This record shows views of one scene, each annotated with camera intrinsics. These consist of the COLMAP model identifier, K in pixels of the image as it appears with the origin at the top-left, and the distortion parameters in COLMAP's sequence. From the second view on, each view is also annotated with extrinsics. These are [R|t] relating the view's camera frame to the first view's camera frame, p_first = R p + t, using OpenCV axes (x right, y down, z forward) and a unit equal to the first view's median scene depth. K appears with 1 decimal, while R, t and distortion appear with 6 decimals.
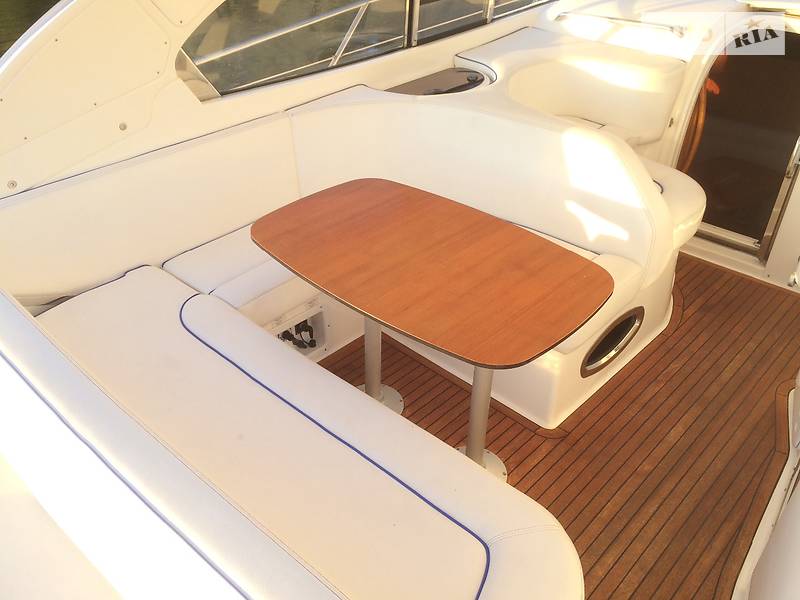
lens RADIAL K [[690.9, 0, 394.3], [0, 690.9, 299.2], [0, 0, 1]] dist [0.094578, -0.133544]
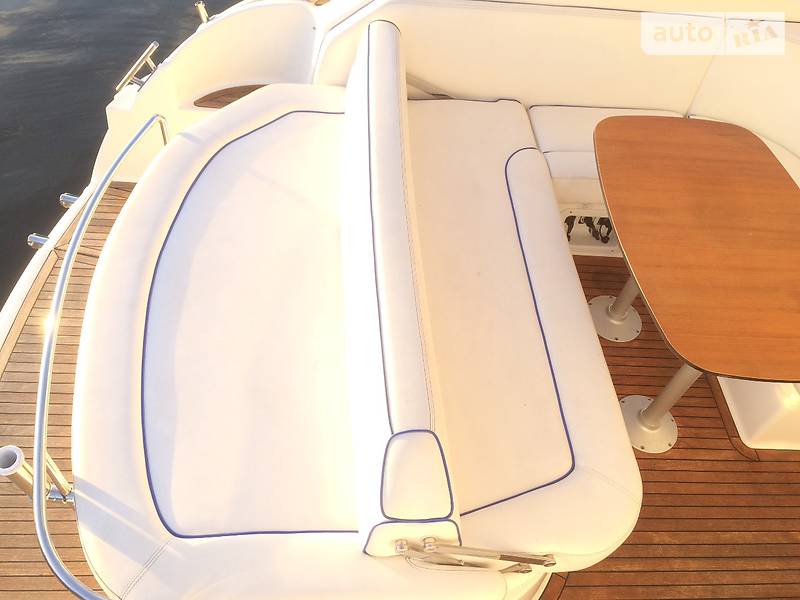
lens RADIAL K [[690.9, 0, 394.3], [0, 690.9, 299.2], [0, 0, 1]] dist [0.094578, -0.133544]
pose [[0.713983, 0.591145, -0.375202, 0.092583], [-0.476964, 0.802952, 0.357454, -0.078721], [0.512576, -0.076258, 0.855249, -0.079830]]
